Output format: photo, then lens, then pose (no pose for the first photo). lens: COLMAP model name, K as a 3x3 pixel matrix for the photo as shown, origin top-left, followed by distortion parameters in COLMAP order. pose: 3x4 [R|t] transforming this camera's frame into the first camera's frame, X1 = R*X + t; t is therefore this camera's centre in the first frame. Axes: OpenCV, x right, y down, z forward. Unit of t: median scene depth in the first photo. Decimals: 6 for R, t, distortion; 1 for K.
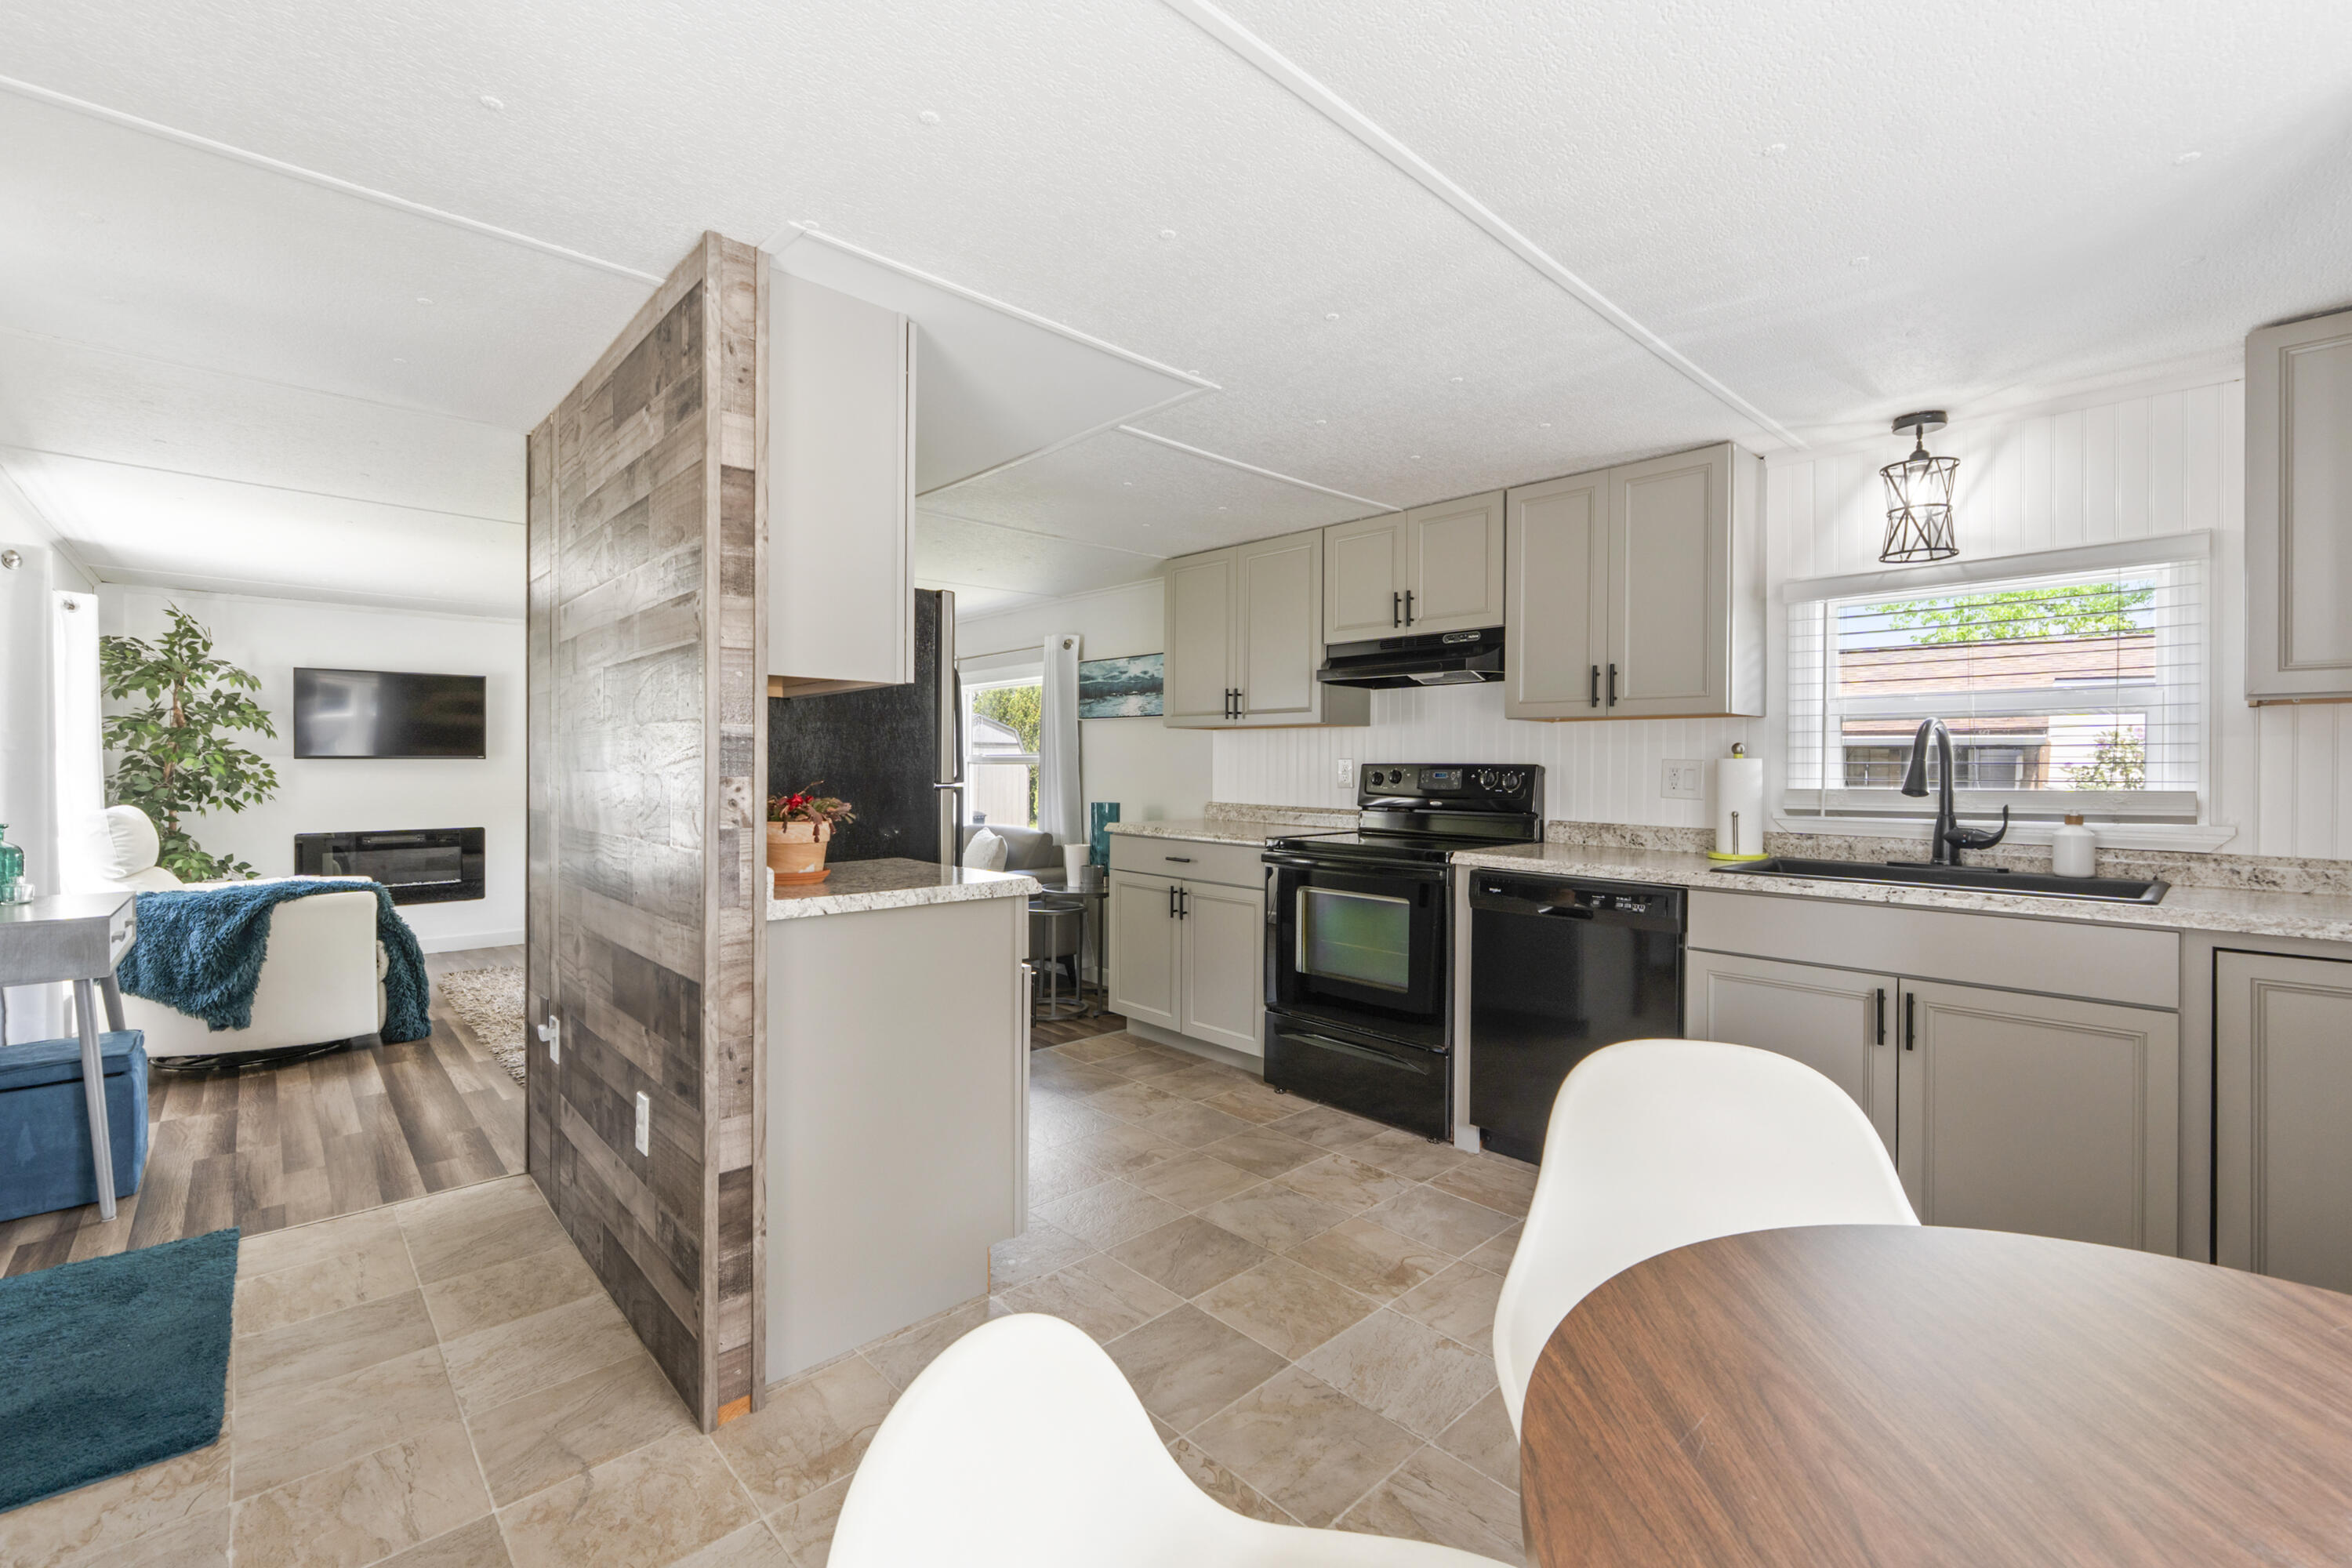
lens RADIAL K [[1000.5, 0, 1184.9], [0, 1000.5, 787.7], [0, 0, 1]] dist [-0.003900, -0.000254]
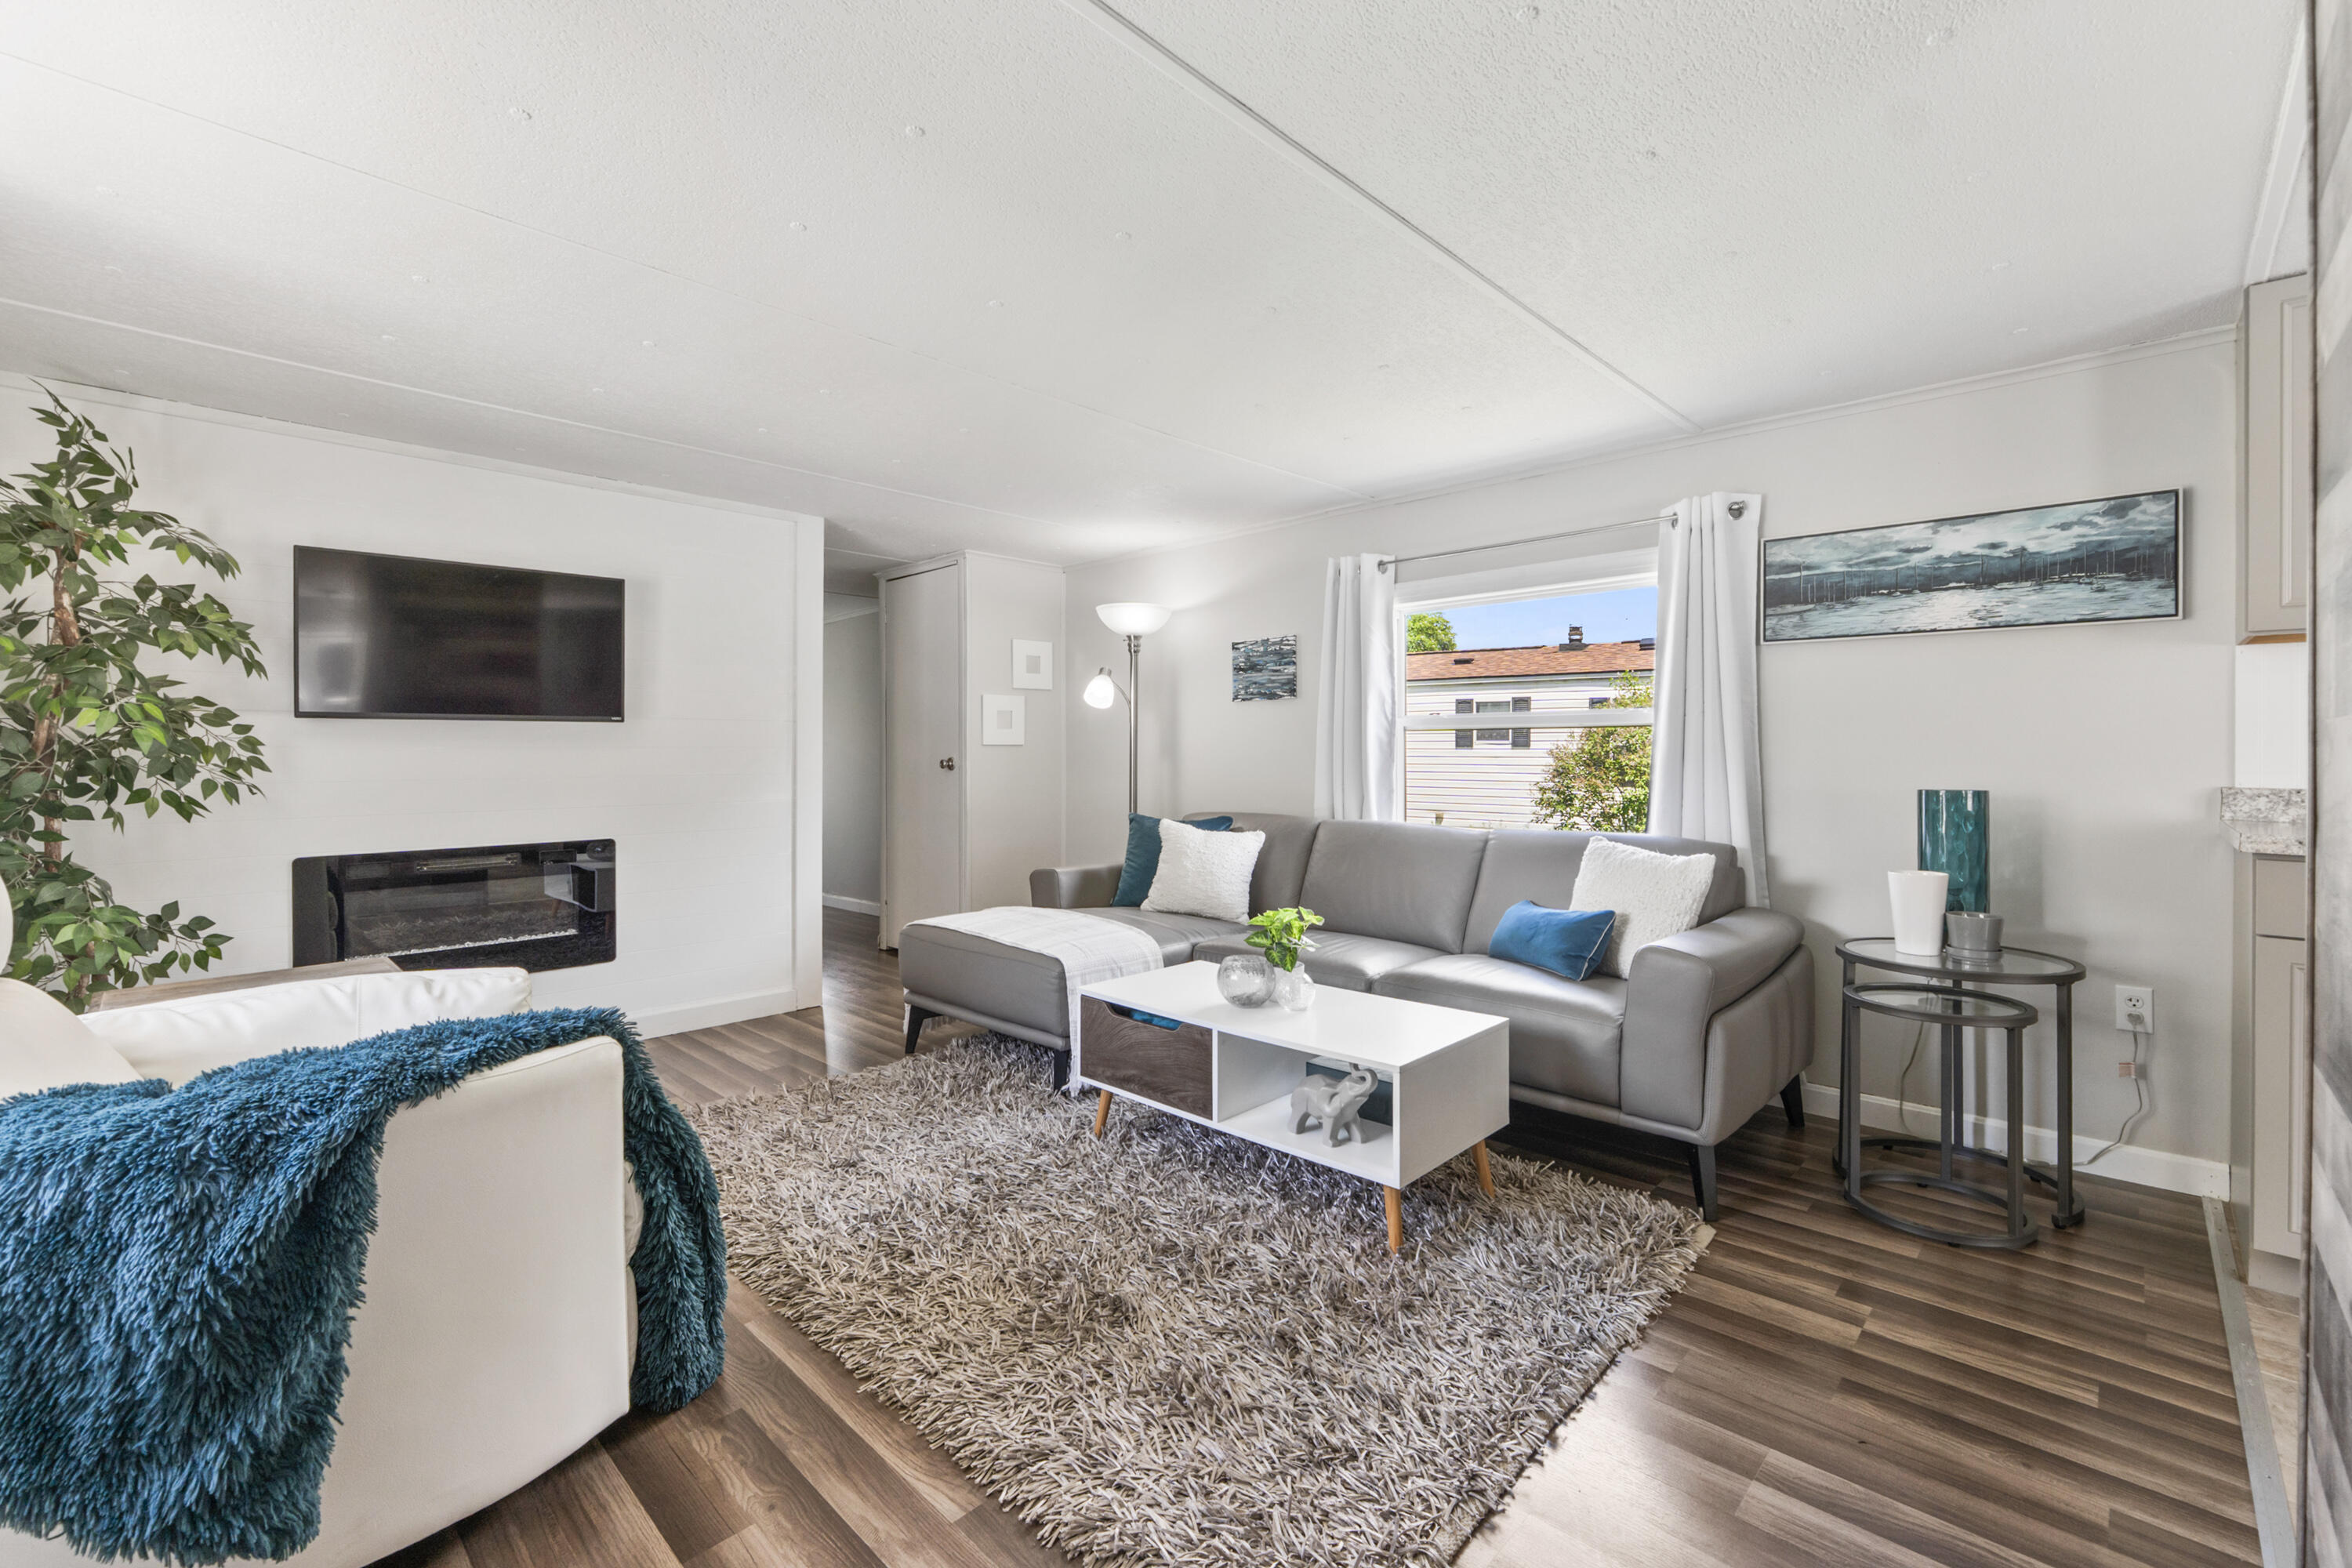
lens RADIAL K [[1000.5, 0, 1181.7], [0, 1000.5, 770.8], [0, 0, 1]] dist [-0.003900, -0.000254]
pose [[0.998475, -0.005173, 0.054962, -0.488352], [0.005471, 0.999971, -0.005272, 0.005113], [-0.054933, 0.005564, 0.998475, 0.480666]]
